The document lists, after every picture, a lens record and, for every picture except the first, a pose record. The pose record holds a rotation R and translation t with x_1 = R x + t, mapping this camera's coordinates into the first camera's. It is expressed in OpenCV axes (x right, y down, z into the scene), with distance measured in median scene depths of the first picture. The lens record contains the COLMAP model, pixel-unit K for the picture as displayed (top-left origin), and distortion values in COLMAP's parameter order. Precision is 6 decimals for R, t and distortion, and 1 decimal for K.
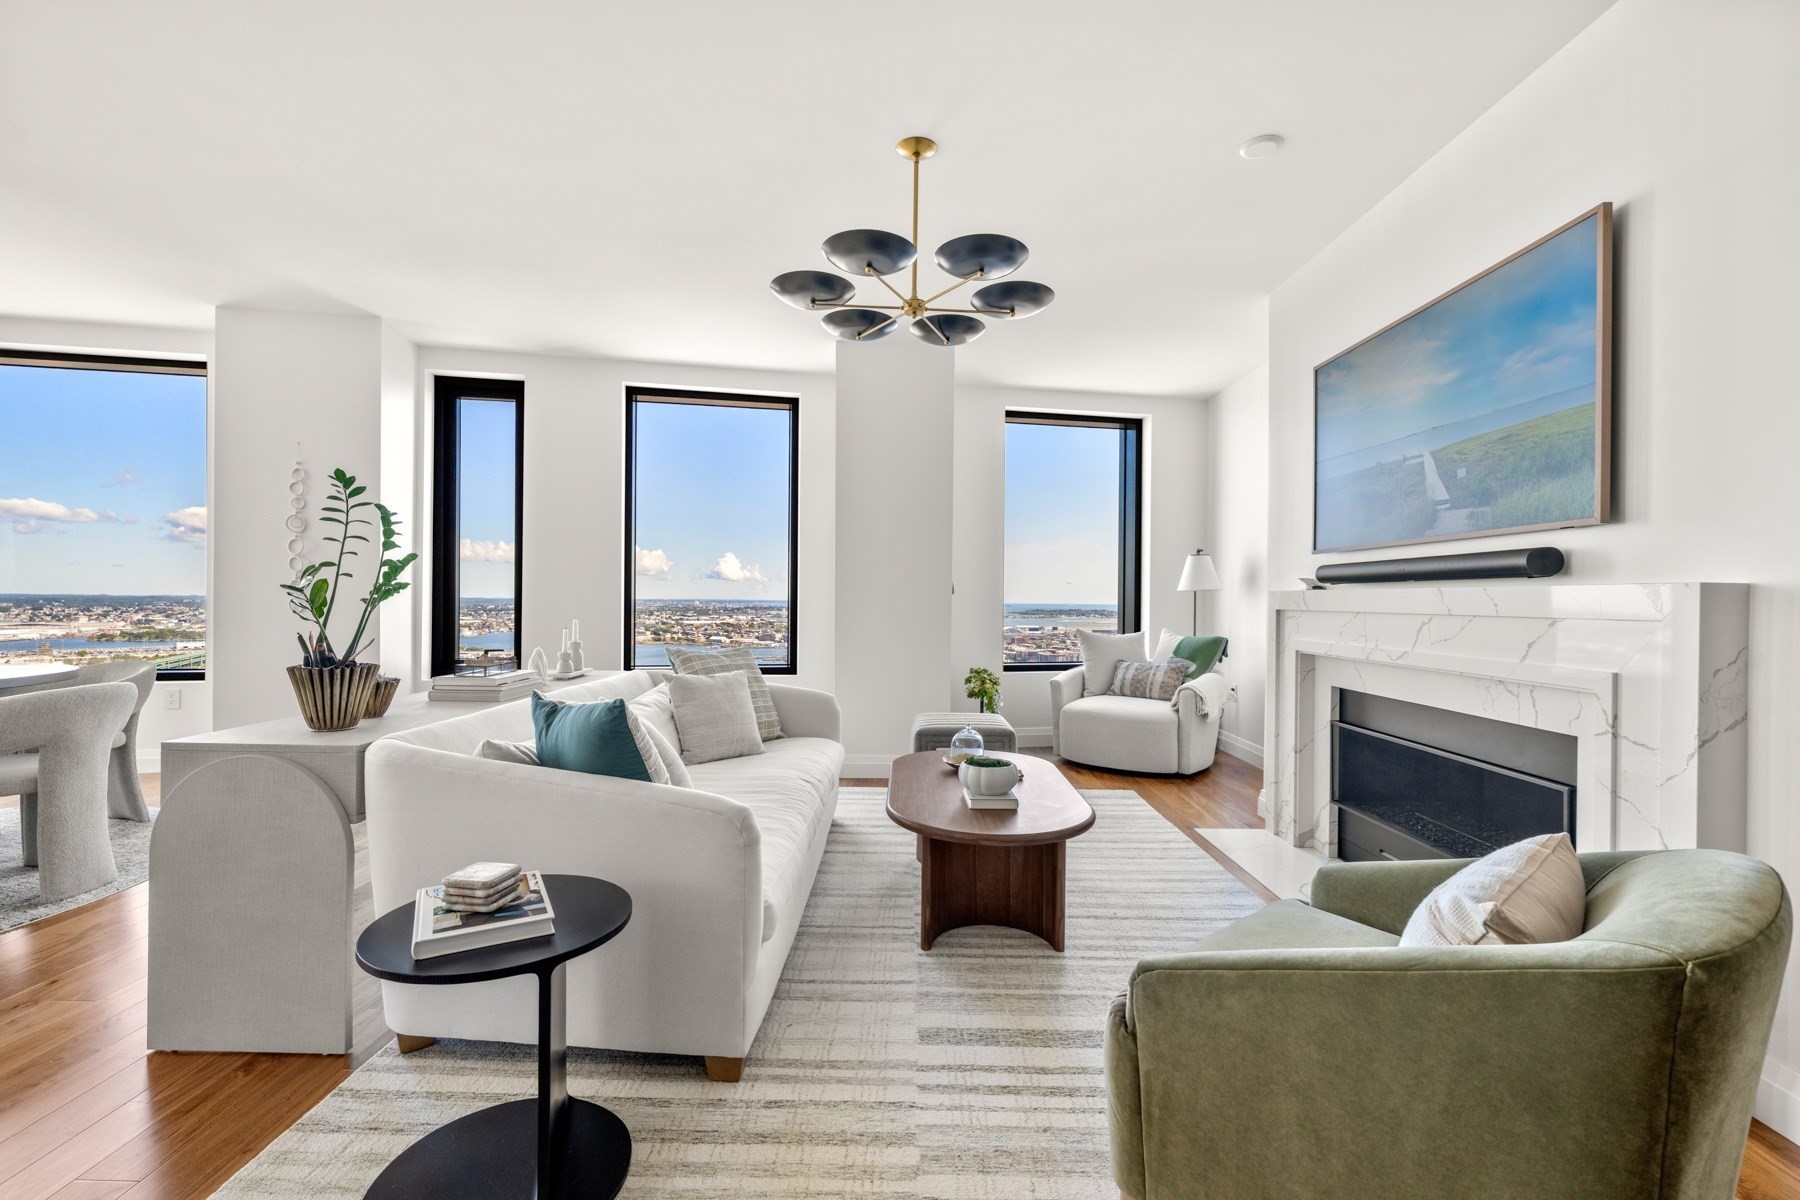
lens RADIAL K [[777.8, 0, 900.0], [0, 777.8, 600.0], [0, 0, 1]] dist [-0.001066, -0.000169]
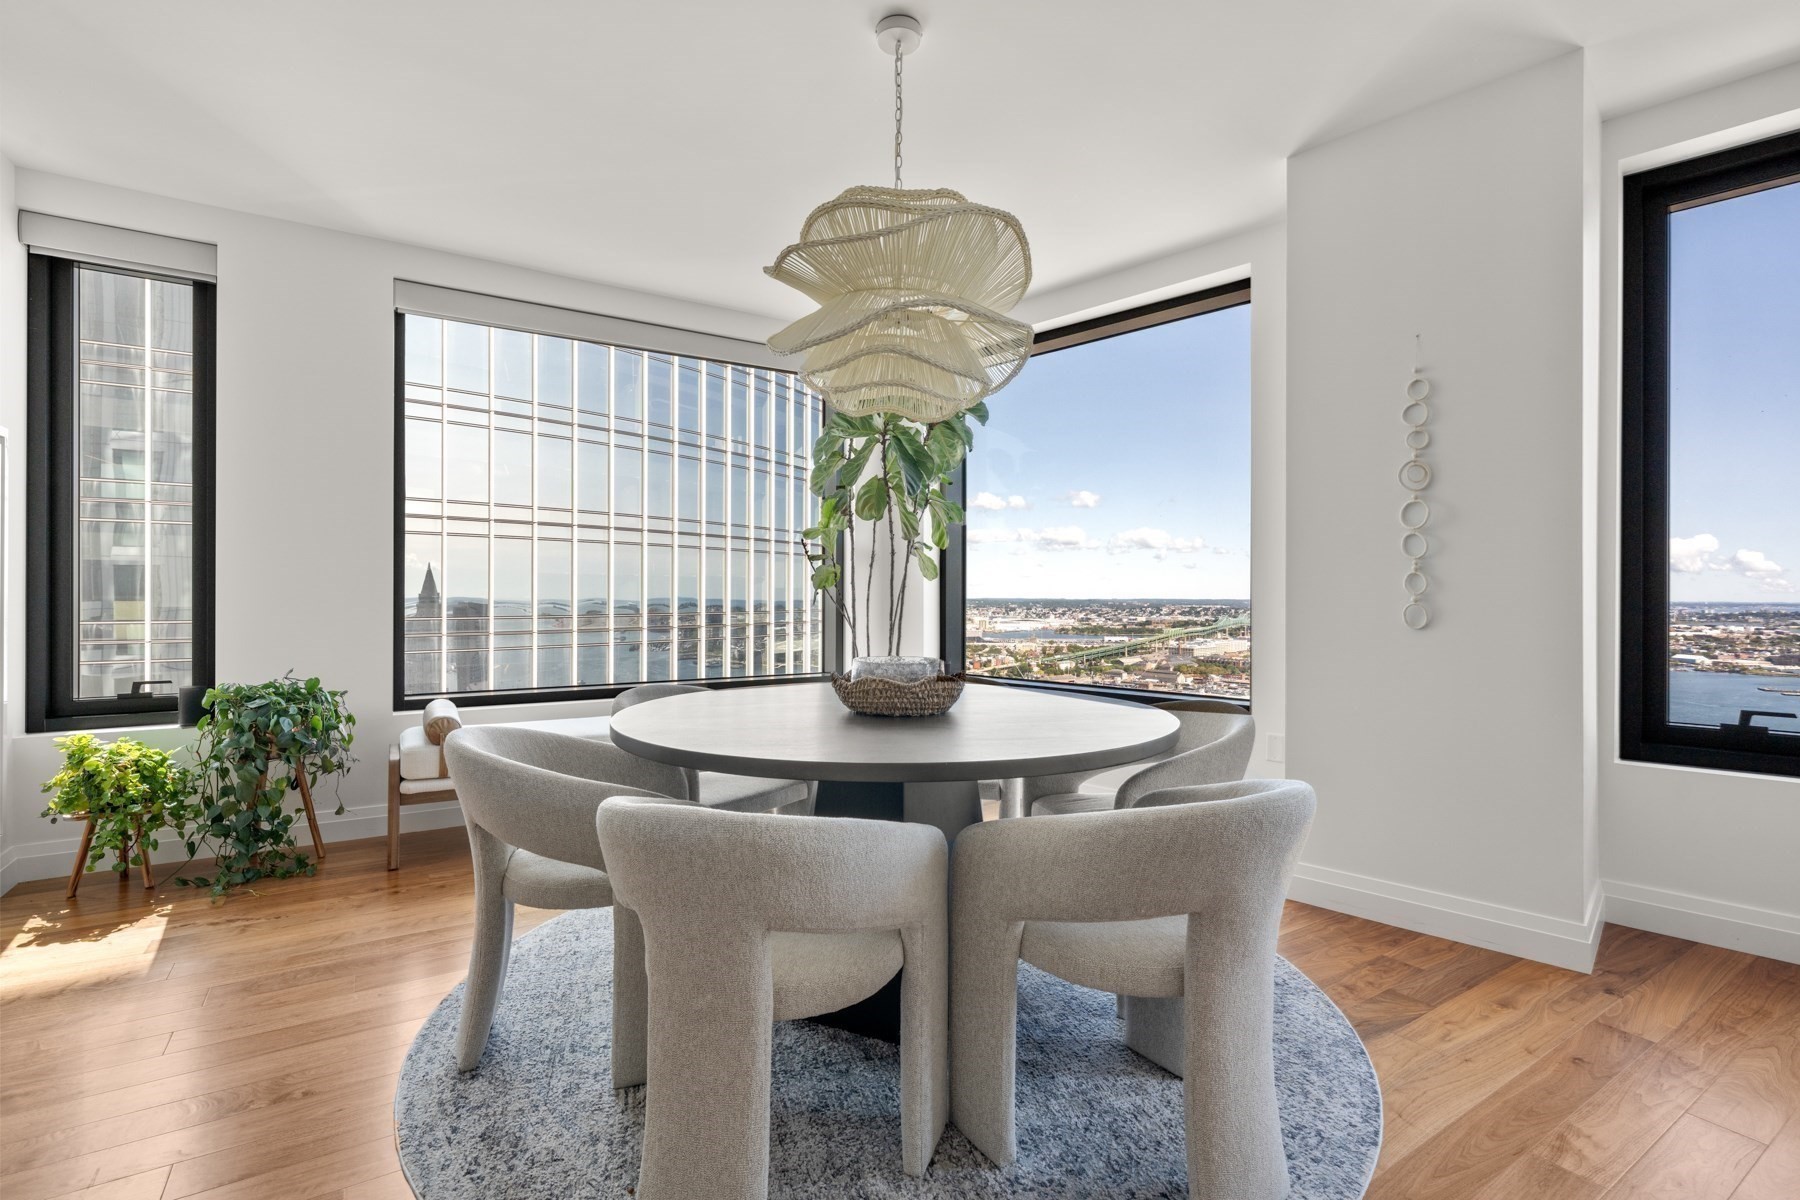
lens RADIAL K [[819.0, 0, 900.0], [0, 819.0, 600.0], [0, 0, 1]] dist [0.002486, 0.000352]
pose [[0.545883, -0.002658, -0.837857, -0.760498], [-0.000008, 0.999995, -0.003178, -0.005923], [0.837861, 0.001742, 0.545880, 0.554690]]
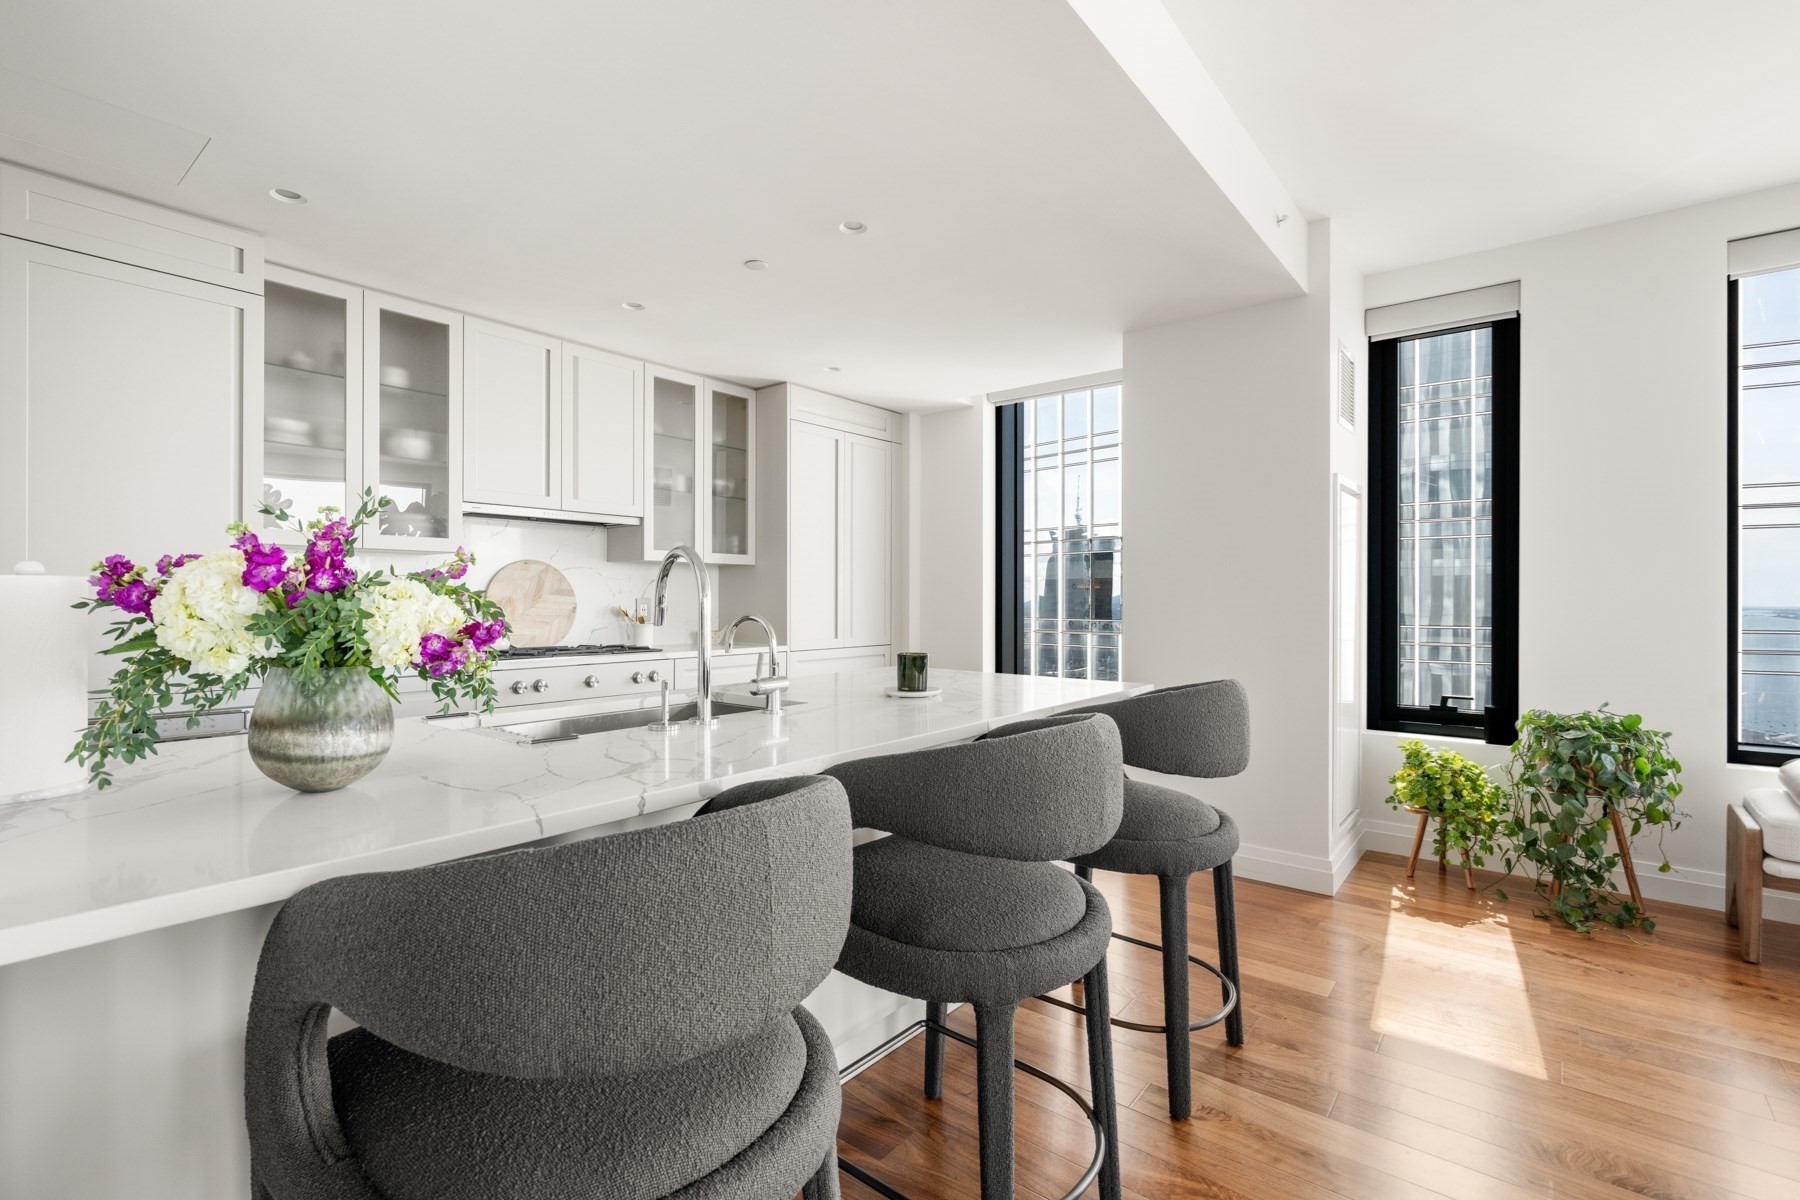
lens RADIAL K [[819.0, 0, 900.0], [0, 819.0, 600.0], [0, 0, 1]] dist [0.002486, 0.000352]
pose [[-0.617721, -0.006665, -0.786369, -0.763538], [-0.006875, 0.999972, -0.003076, -0.038744], [0.786367, 0.003506, -0.617749, 0.397709]]
